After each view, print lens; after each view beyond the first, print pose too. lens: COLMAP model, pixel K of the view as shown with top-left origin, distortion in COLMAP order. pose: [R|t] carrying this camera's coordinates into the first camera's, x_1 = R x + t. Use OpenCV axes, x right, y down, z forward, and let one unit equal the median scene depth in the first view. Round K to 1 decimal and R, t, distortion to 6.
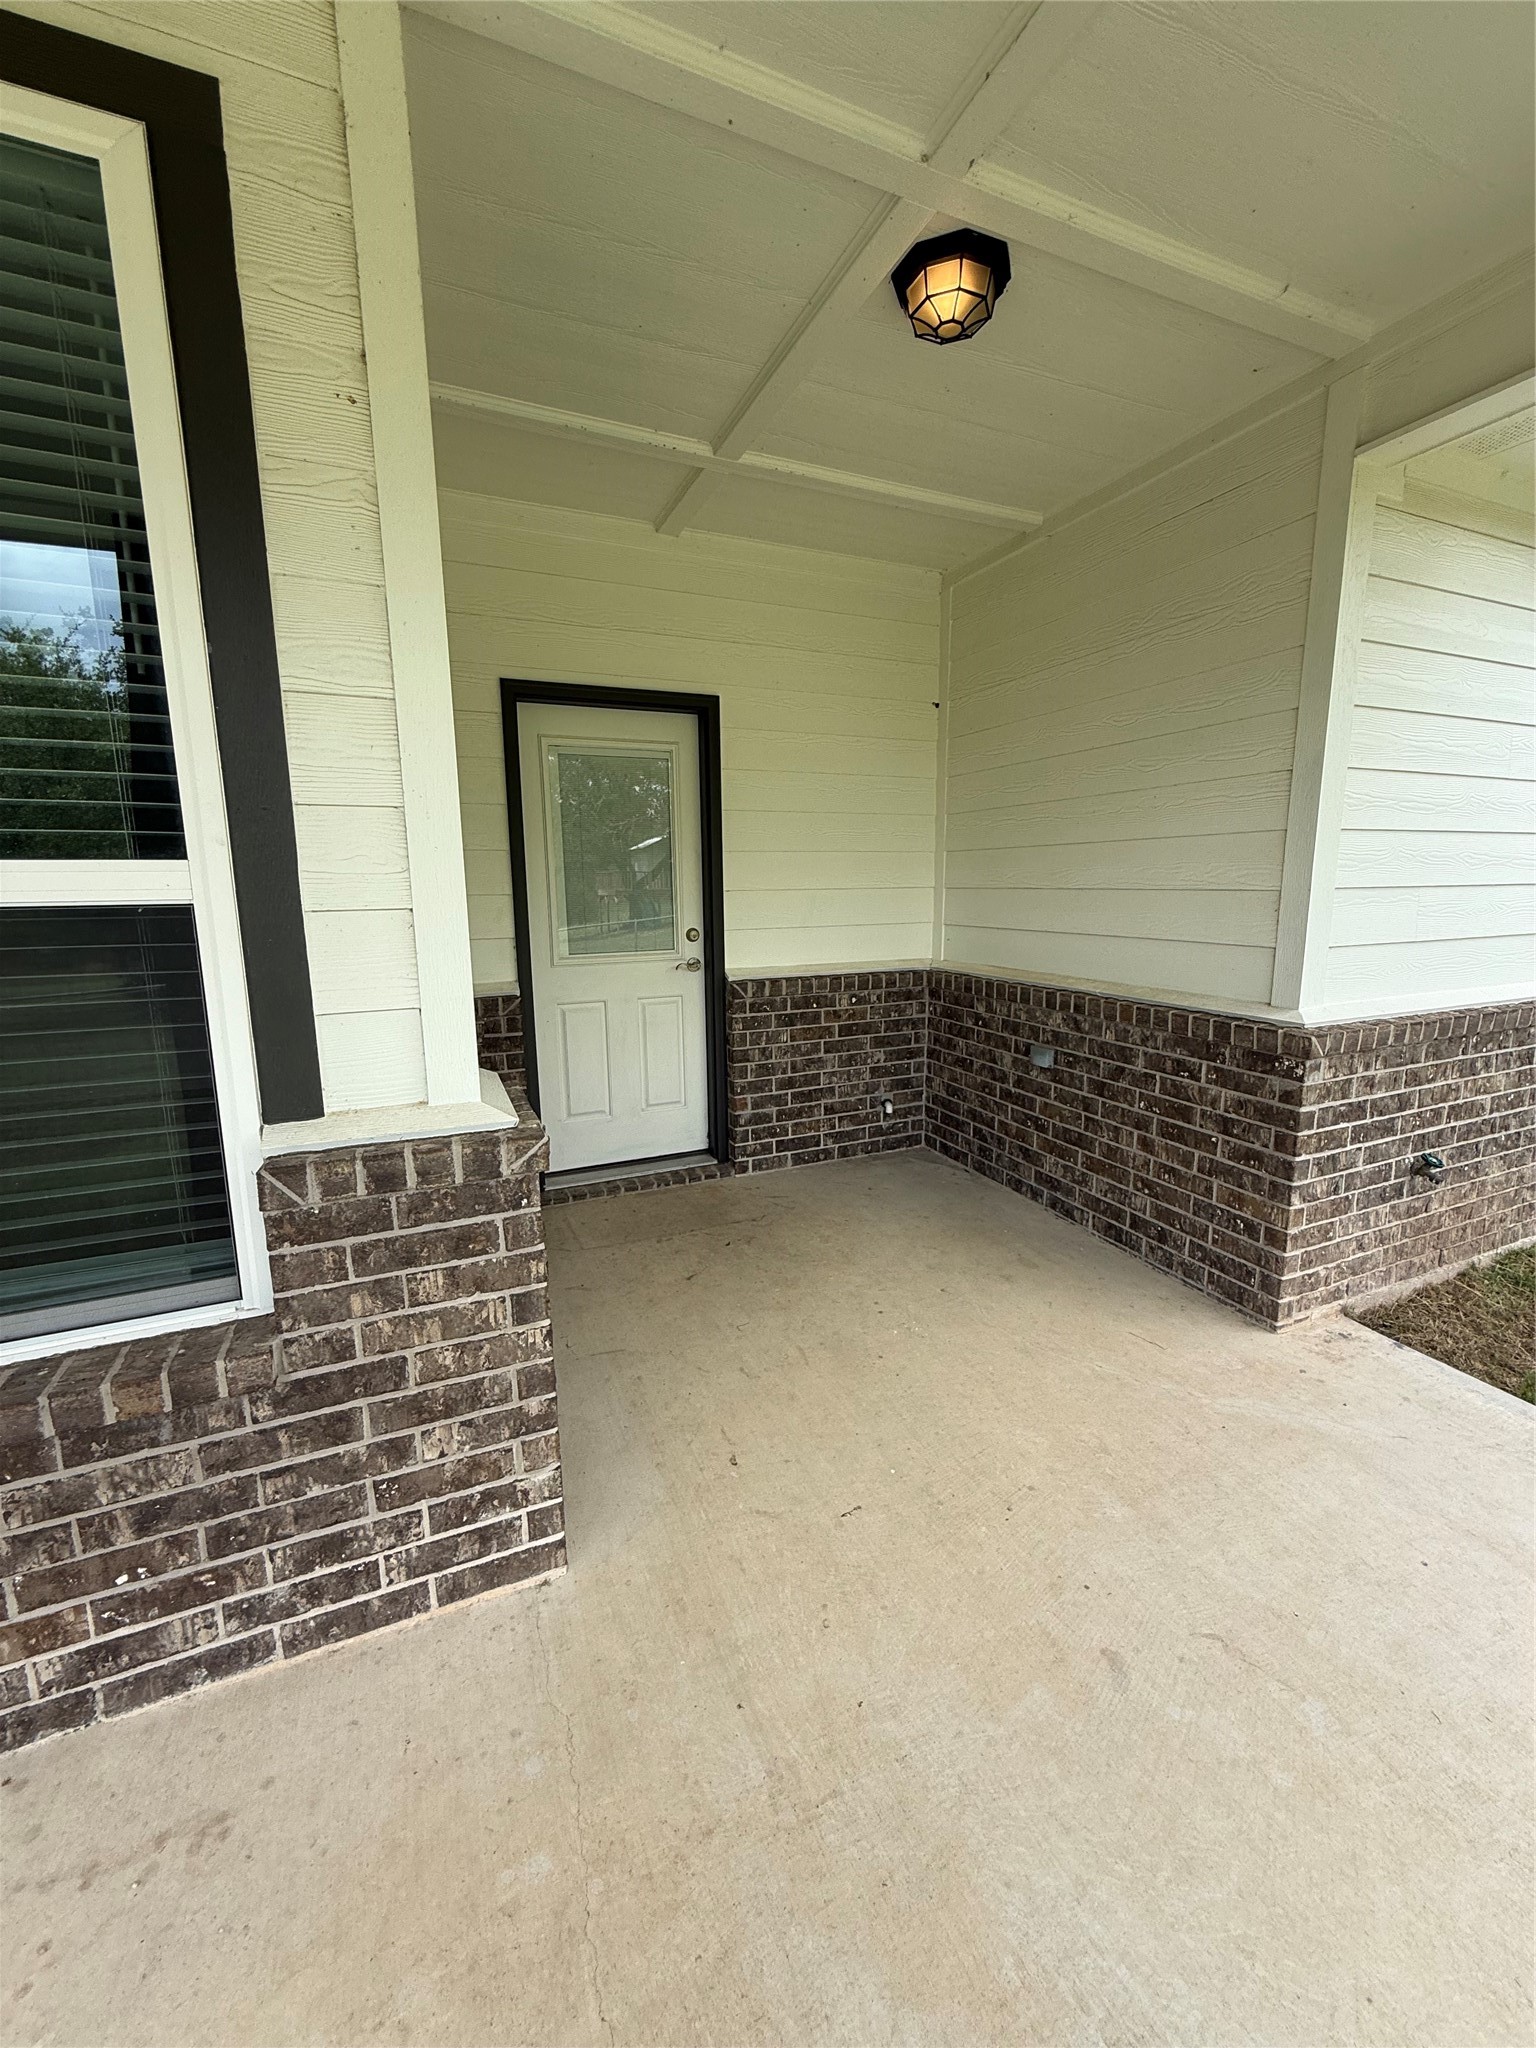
lens RADIAL K [[812.6, 0, 768.0], [0, 812.6, 1024.0], [0, 0, 1]] dist [0.001300, -0.000145]
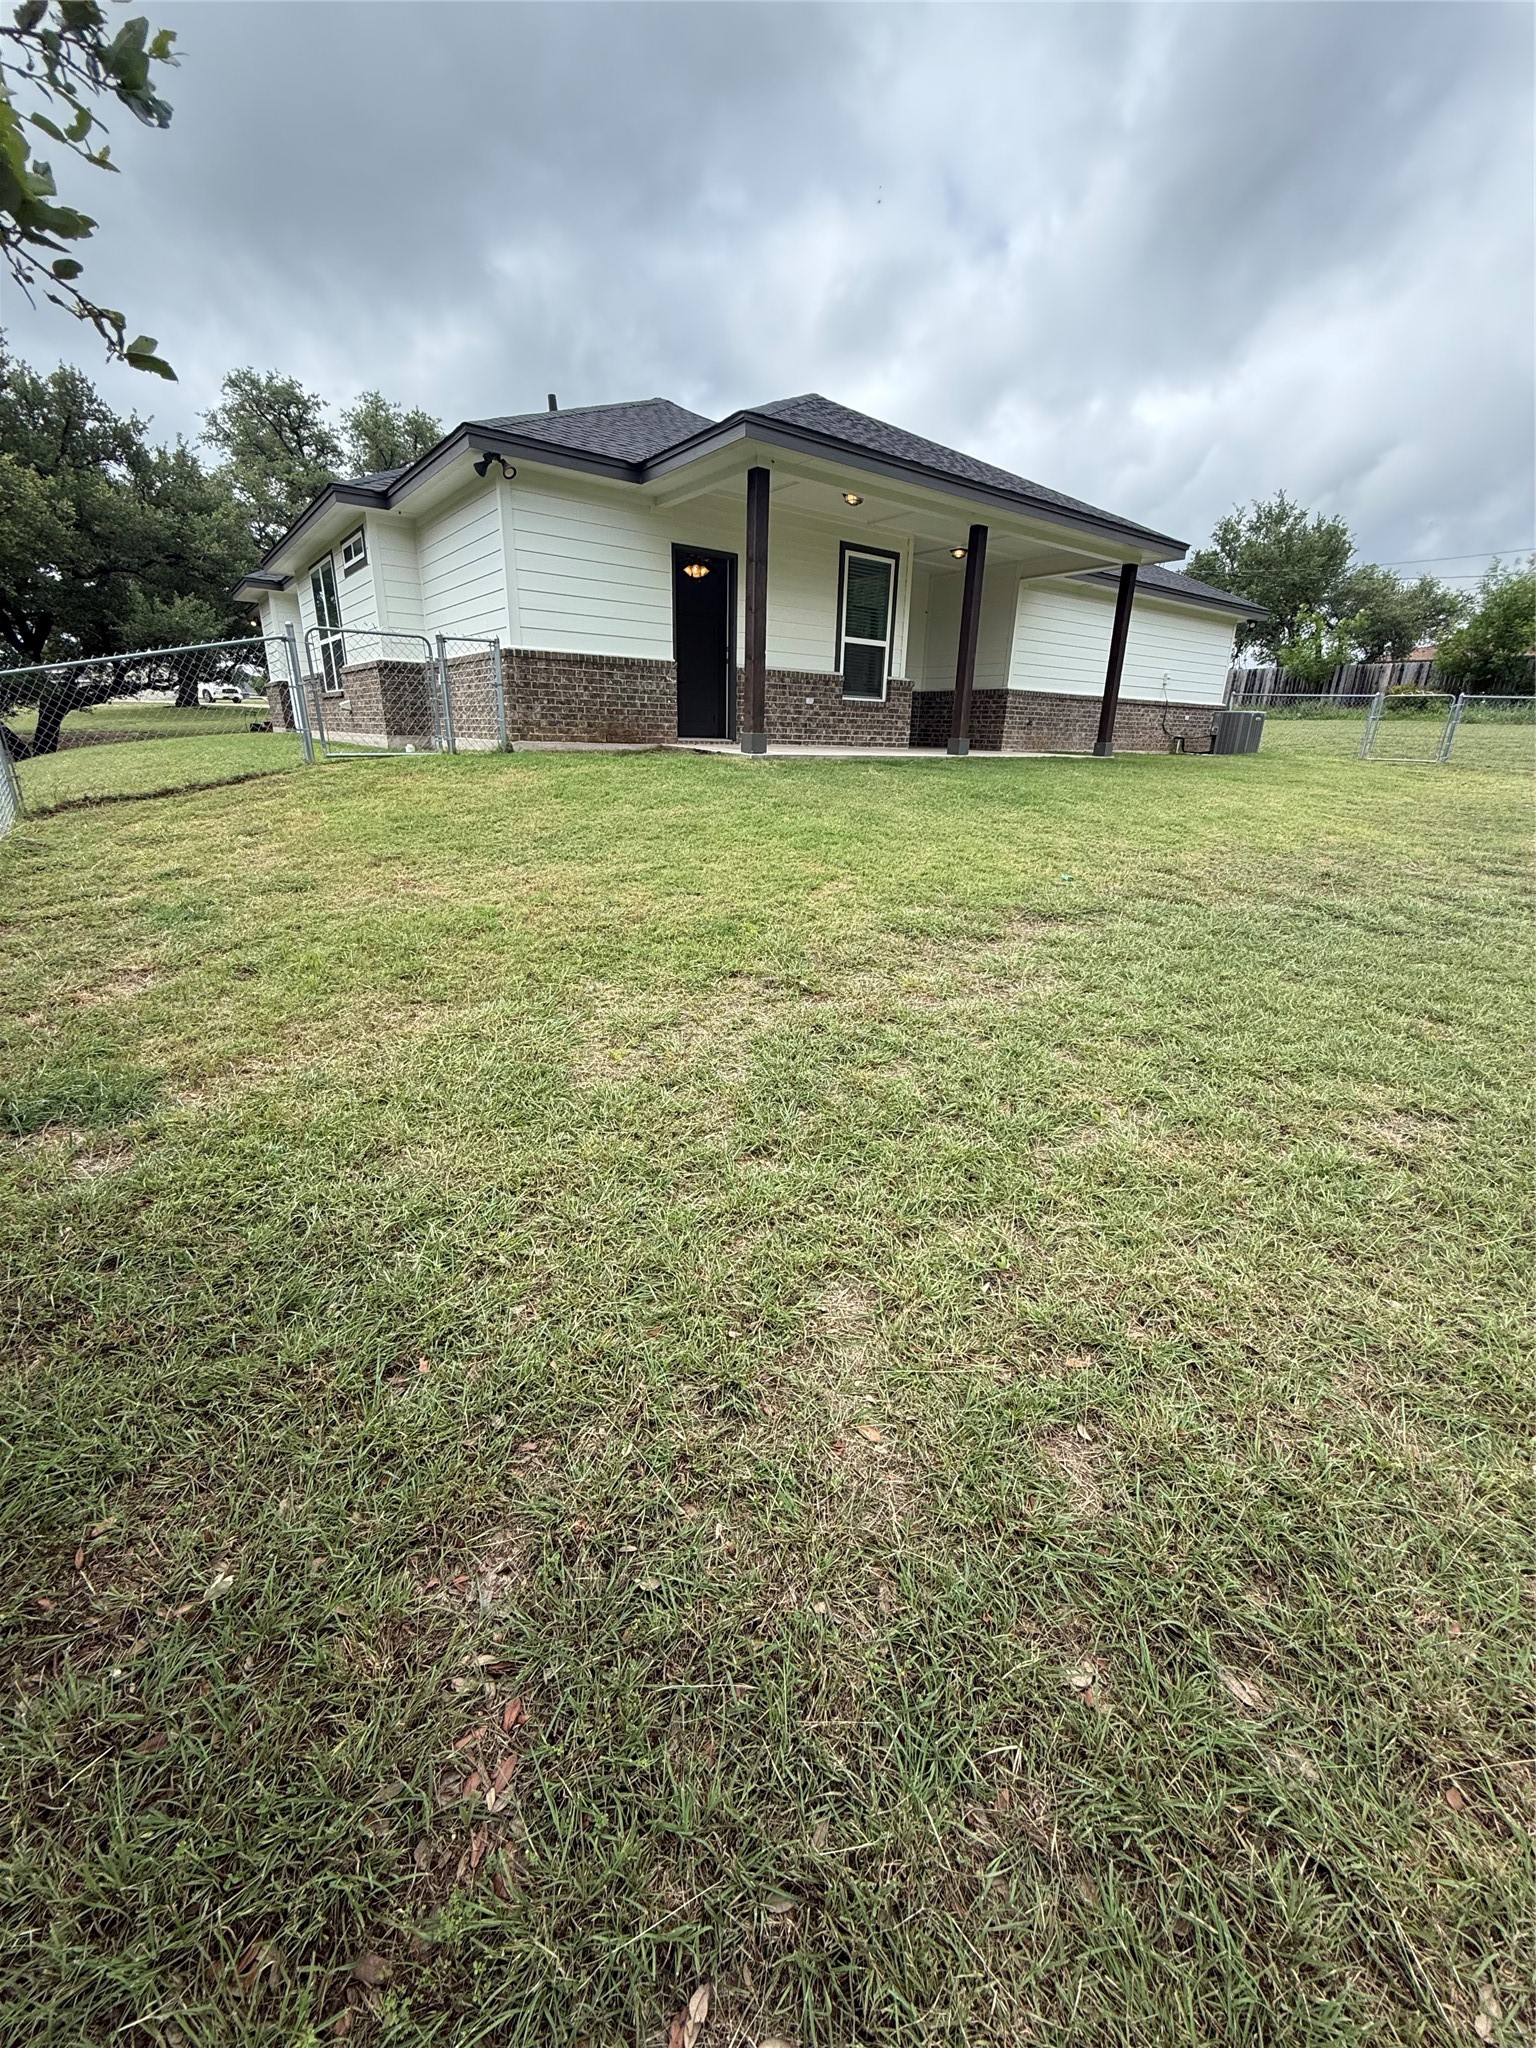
lens RADIAL K [[812.6, 0, 768.0], [0, 812.6, 1024.0], [0, 0, 1]] dist [0.001300, -0.000145]
pose [[0.974286, -0.043506, 0.221073, -3.591316], [0.004822, 0.984982, 0.172590, 2.067647], [-0.225262, -0.167087, 0.959864, -6.892180]]
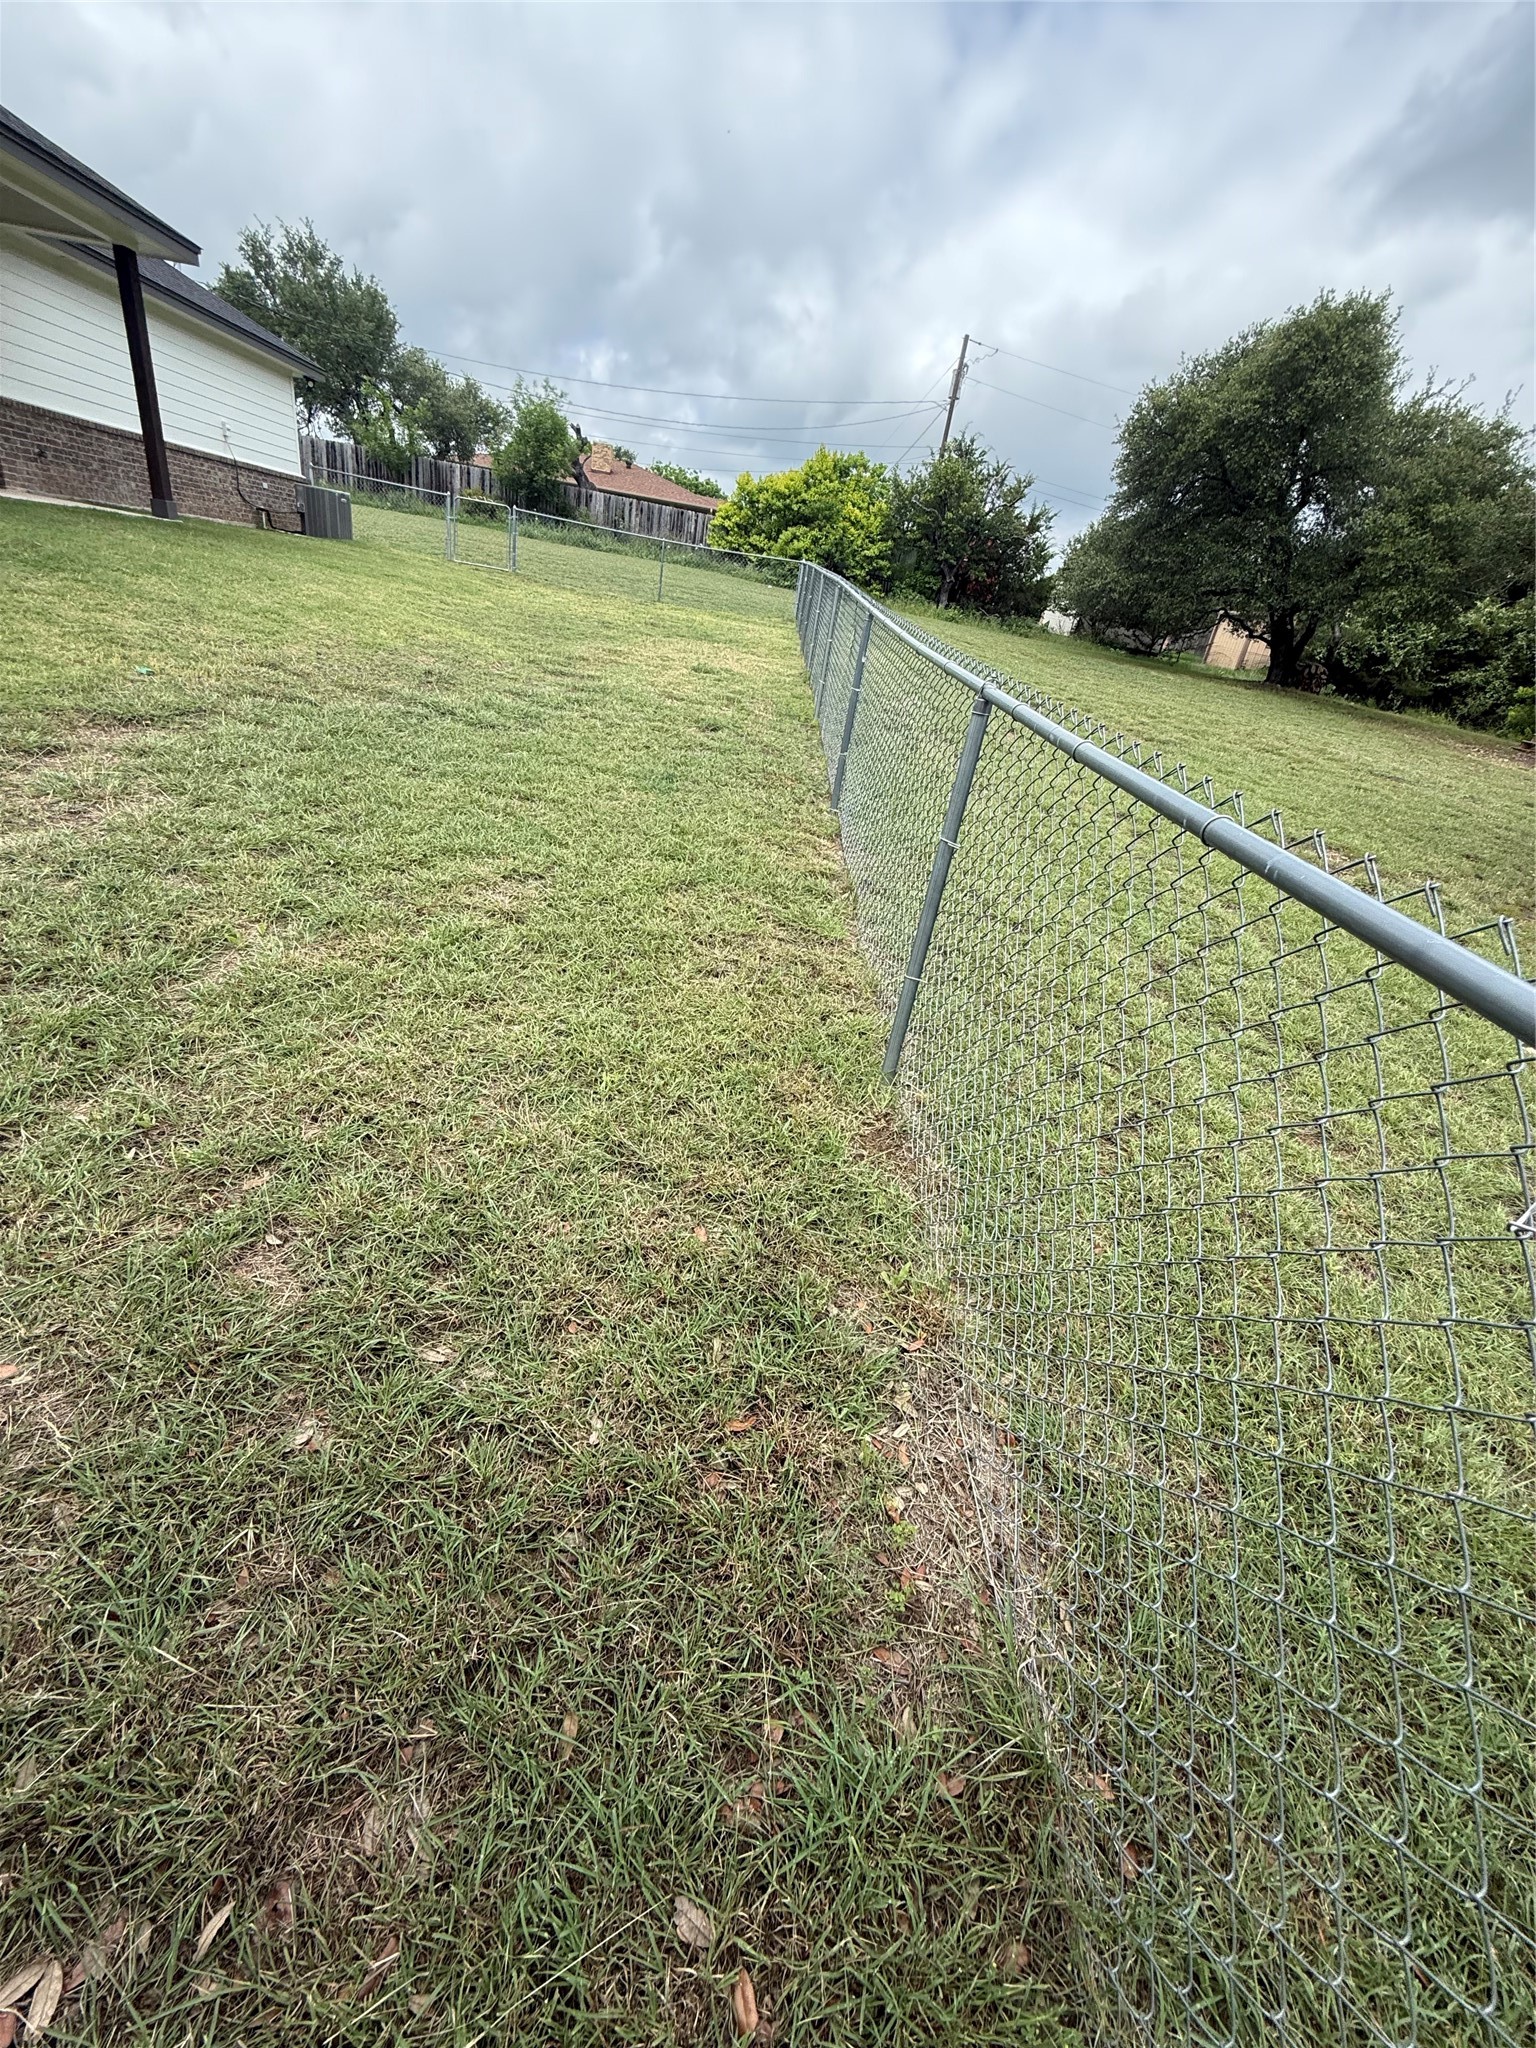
lens RADIAL K [[812.6, 0, 768.0], [0, 812.6, 1024.0], [0, 0, 1]] dist [0.001300, -0.000145]
pose [[0.404899, -0.351947, 0.843914, -3.505211], [0.000254, 0.922997, 0.384807, 2.108551], [-0.914361, -0.155594, 0.373810, -7.032824]]
